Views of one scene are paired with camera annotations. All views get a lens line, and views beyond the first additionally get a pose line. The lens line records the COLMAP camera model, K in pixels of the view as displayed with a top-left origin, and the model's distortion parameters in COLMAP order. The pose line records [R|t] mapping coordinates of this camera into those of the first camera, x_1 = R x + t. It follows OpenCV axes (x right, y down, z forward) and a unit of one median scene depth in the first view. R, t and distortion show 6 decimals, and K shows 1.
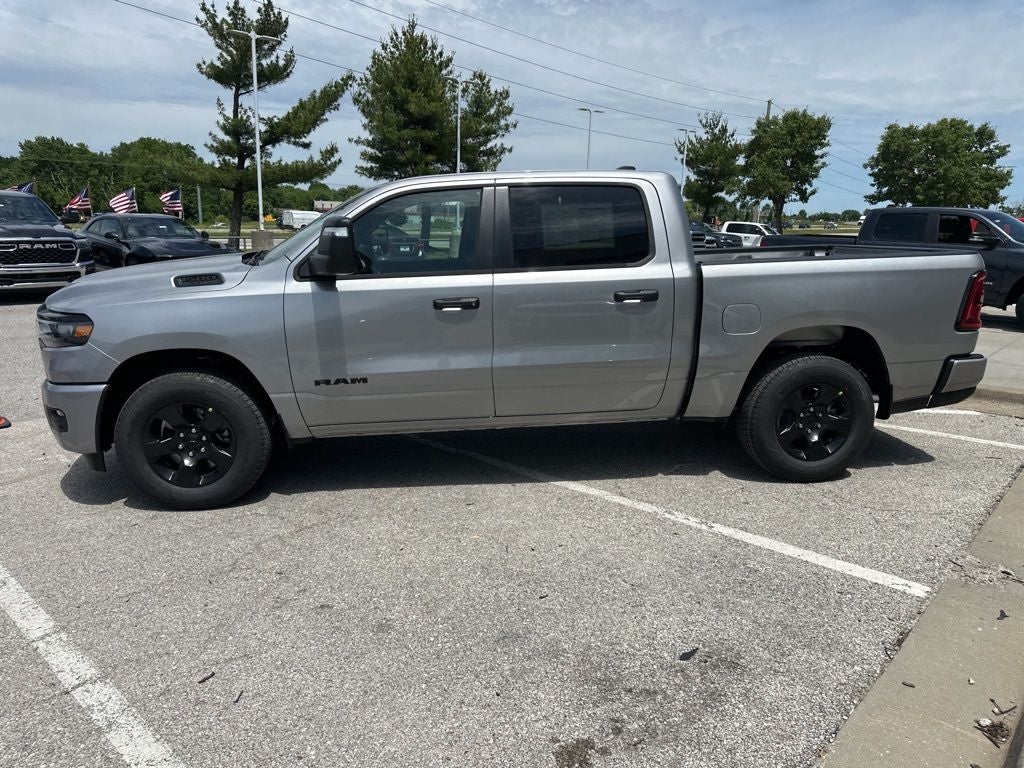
lens RADIAL K [[725.1, 0, 510.8], [0, 725.1, 379.9], [0, 0, 1]] dist [0.030885, -0.036859]
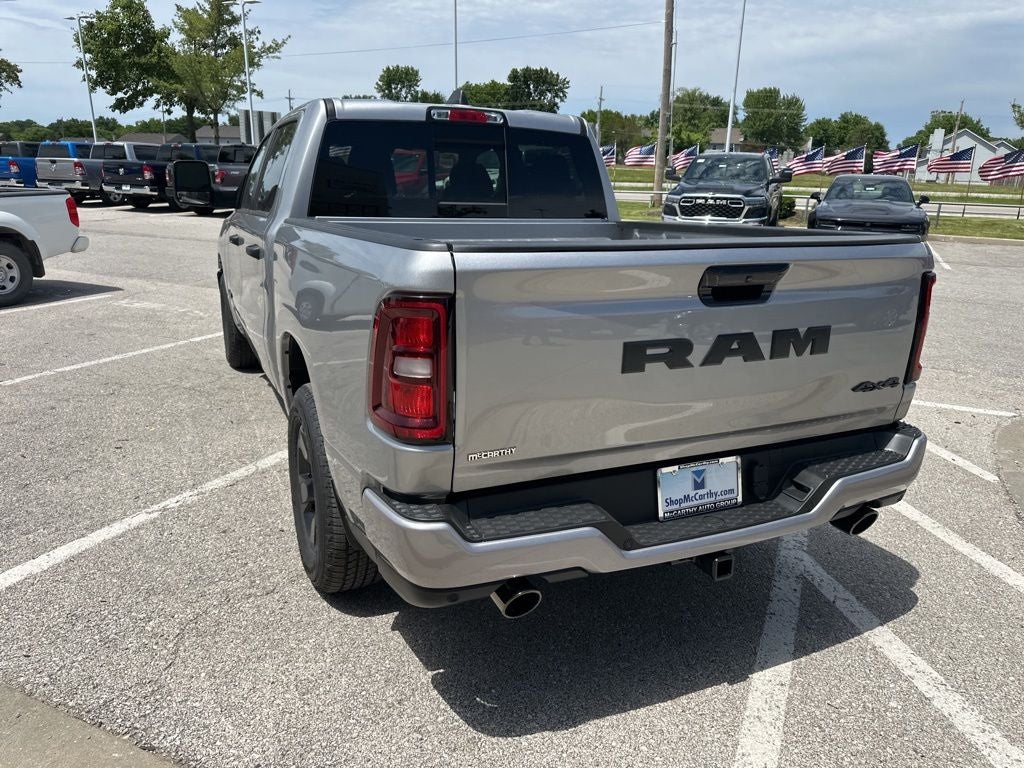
lens RADIAL K [[725.1, 0, 504.1], [0, 725.1, 385.5], [0, 0, 1]] dist [0.030885, -0.036859]
pose [[0.302690, 0.267636, -0.914740, 1.017448], [-0.221964, 0.953168, 0.205431, -0.193320], [0.926882, 0.140858, 0.347920, 0.923757]]
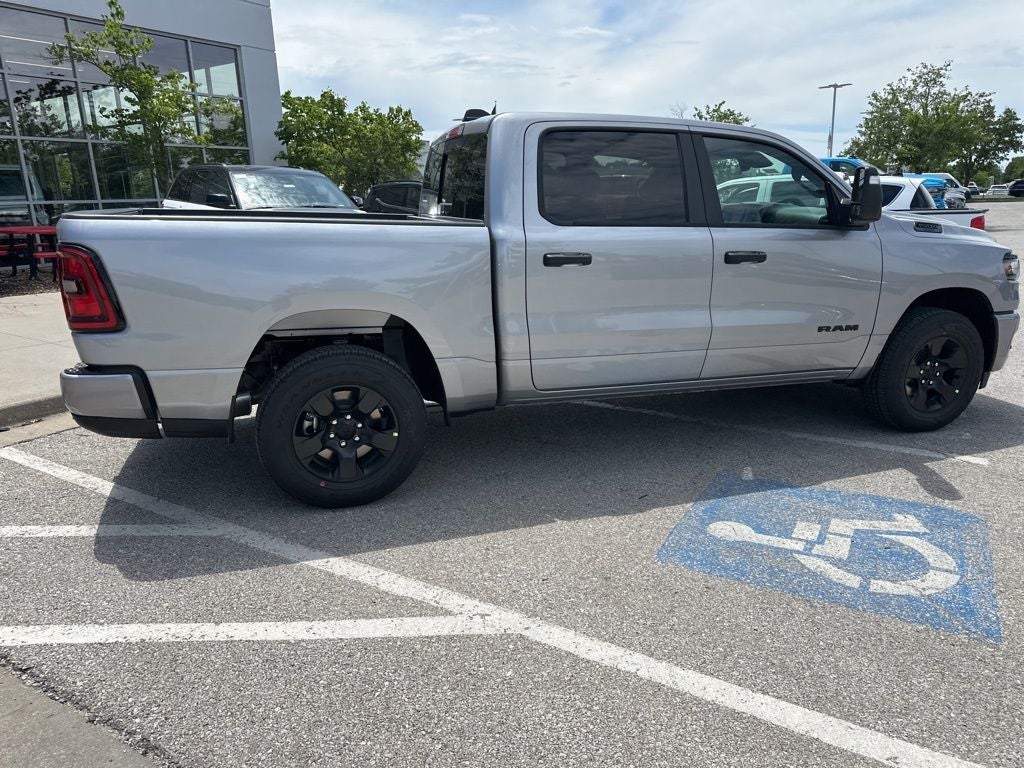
lens RADIAL K [[725.1, 0, 512.2], [0, 725.1, 380.3], [0, 0, 1]] dist [0.030885, -0.036859]
pose [[-0.979206, 0.048989, -0.196864, 0.338650], [-0.042748, 0.898789, 0.436293, -0.430931], [0.198313, 0.435636, -0.878005, 2.114954]]
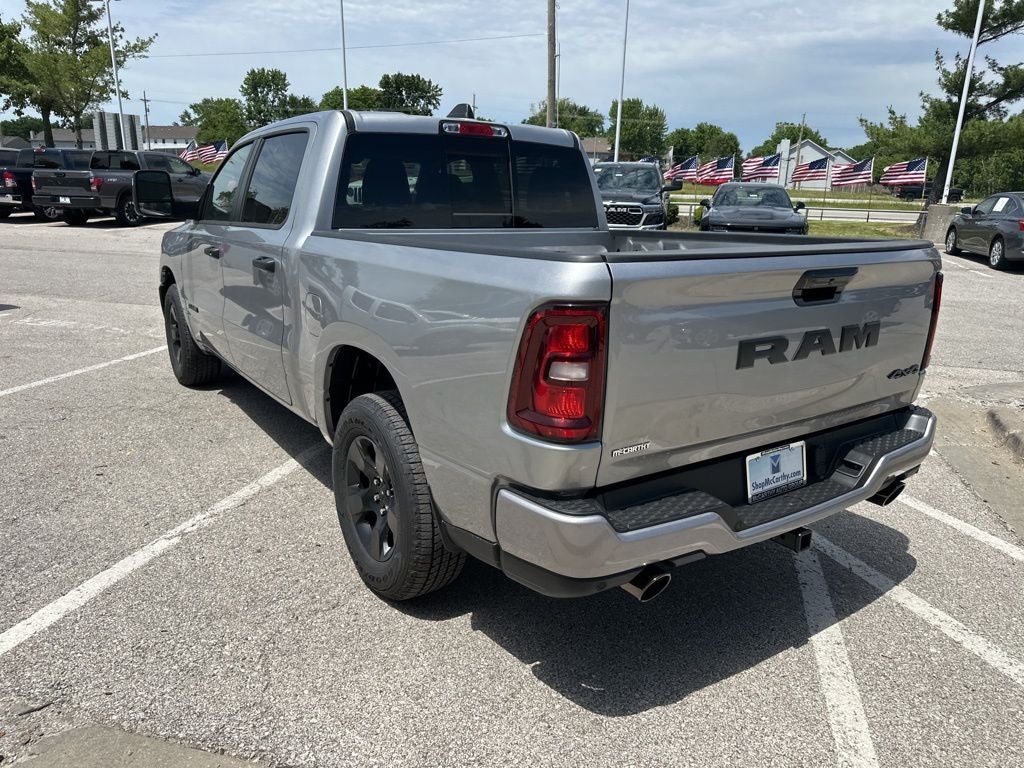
lens RADIAL K [[725.1, 0, 503.0], [0, 725.1, 386.8], [0, 0, 1]] dist [0.030885, -0.036859]
pose [[0.455910, 0.244629, -0.855747, 0.983786], [-0.208349, 0.964104, 0.164604, -0.163885], [0.865296, 0.103250, 0.490512, 0.779038]]
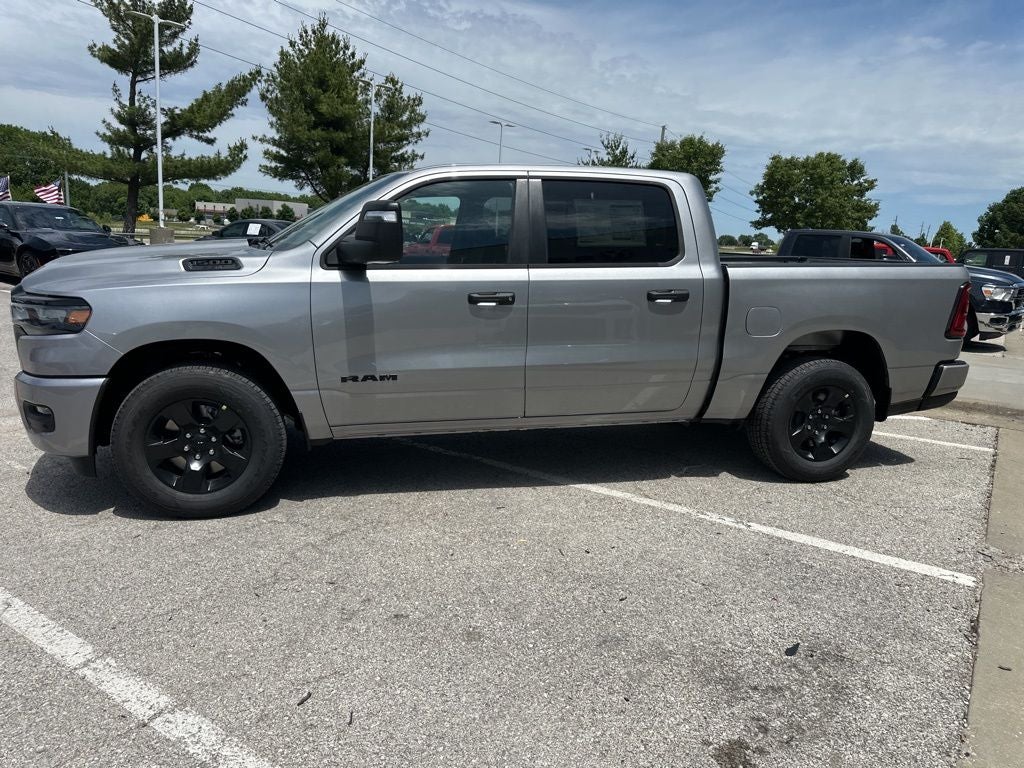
lens RADIAL K [[725.1, 0, 510.5], [0, 725.1, 388.4], [0, 0, 1]] dist [0.030885, -0.036859]
pose [[0.988845, 0.008763, 0.148690, -0.174468], [-0.007804, 0.999945, -0.007033, 0.018515], [-0.148744, 0.005794, 0.988859, 0.044180]]
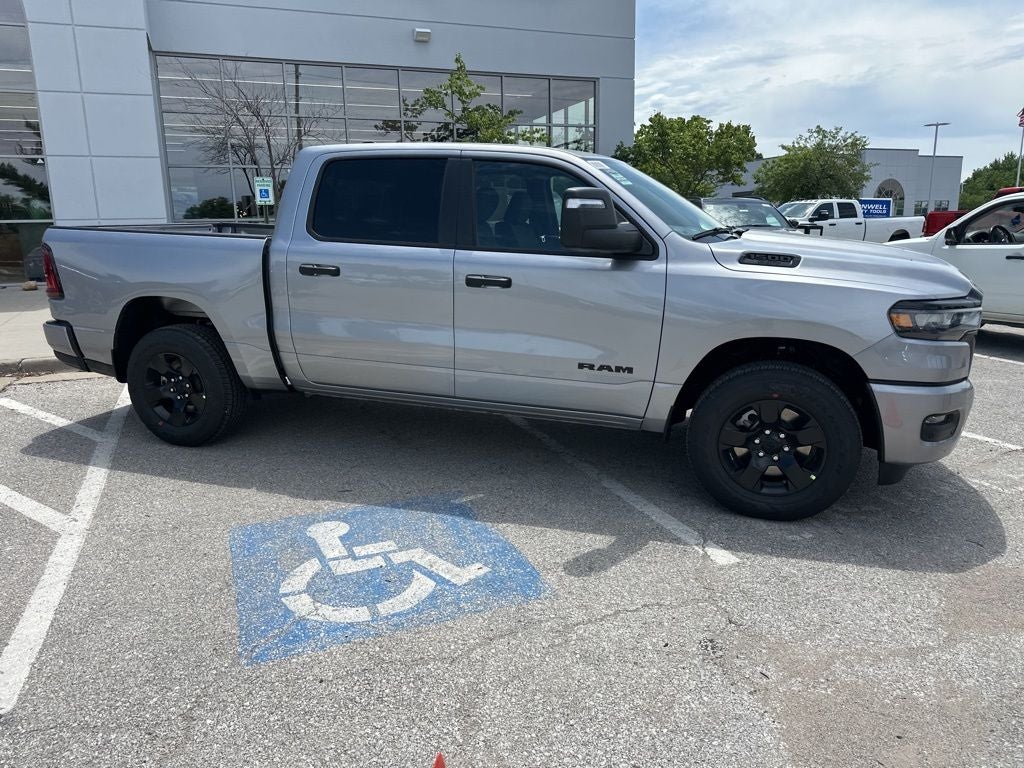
lens RADIAL K [[725.1, 0, 513.4], [0, 725.1, 373.2], [0, 0, 1]] dist [0.030885, -0.036859]
pose [[-0.902126, -0.097986, 0.420199, -0.525148], [0.085519, 0.913946, 0.396723, -0.432141], [-0.422913, 0.393829, -0.816115, 2.068273]]
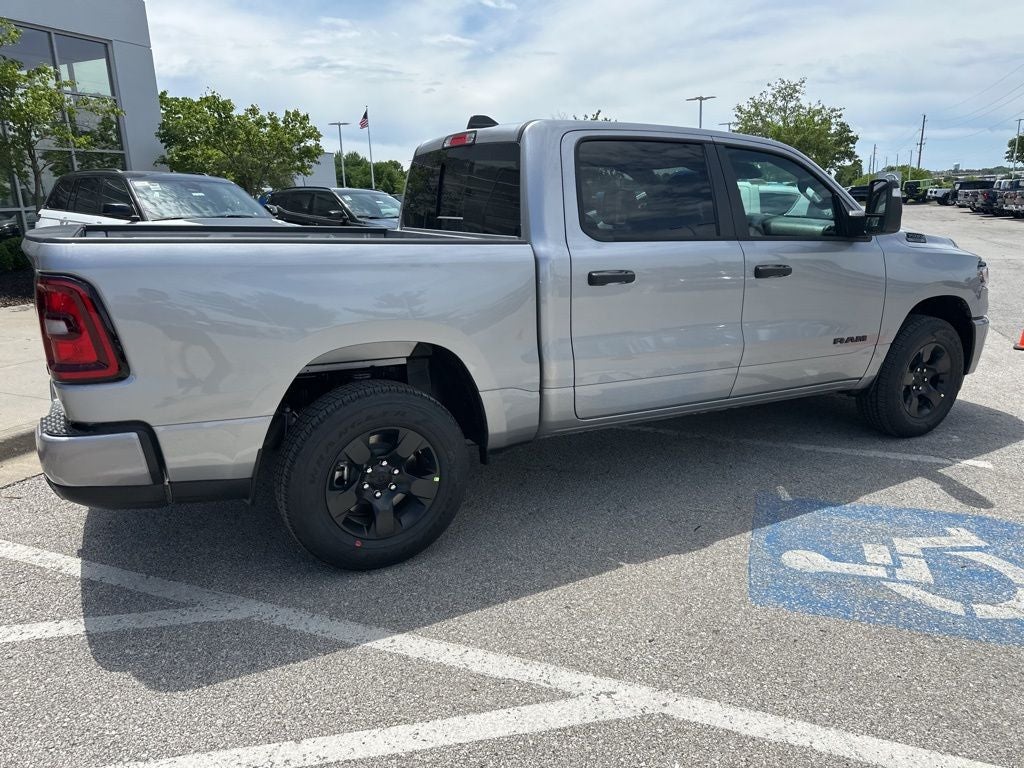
lens RADIAL K [[725.1, 0, 510.8], [0, 725.1, 366.3], [0, 0, 1]] dist [0.030885, -0.036859]
pose [[-0.929905, 0.082314, -0.358472, 0.486543], [-0.075121, 0.911584, 0.404193, -0.414598], [0.360048, 0.402790, -0.841502, 1.989757]]
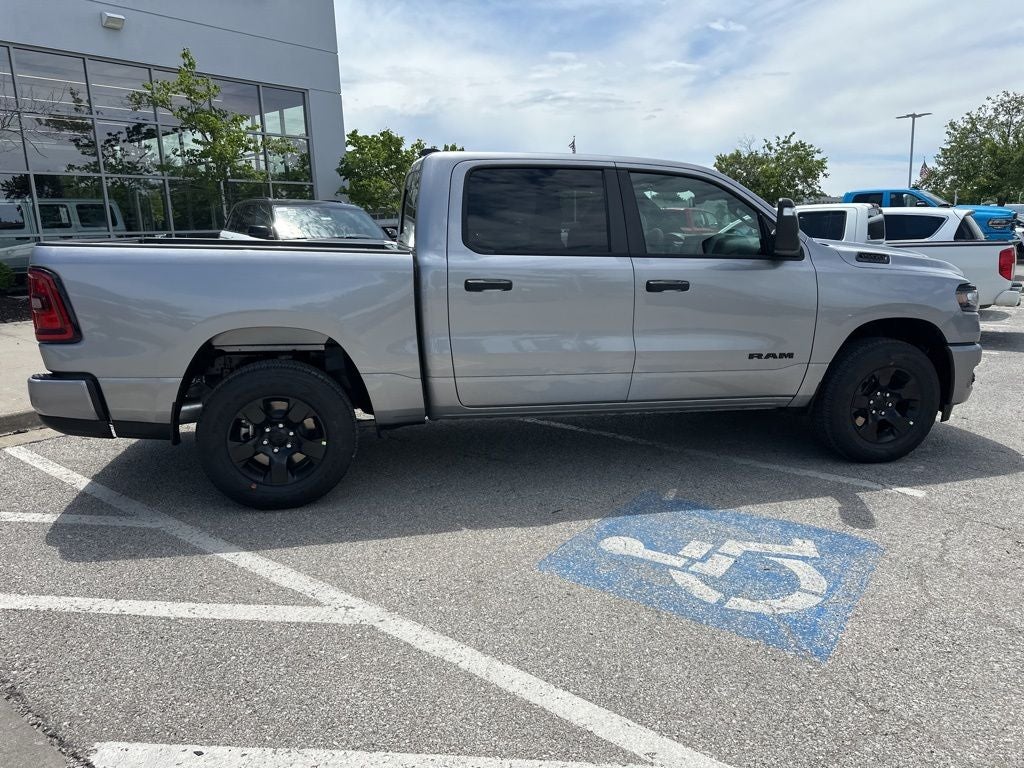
lens RADIAL K [[725.1, 0, 510.6], [0, 725.1, 367.9], [0, 0, 1]] dist [0.030885, -0.036859]
pose [[-0.995944, 0.015916, -0.088561, 0.163100], [-0.019790, 0.921387, 0.388143, -0.449006], [0.087776, 0.388321, -0.917334, 2.197624]]
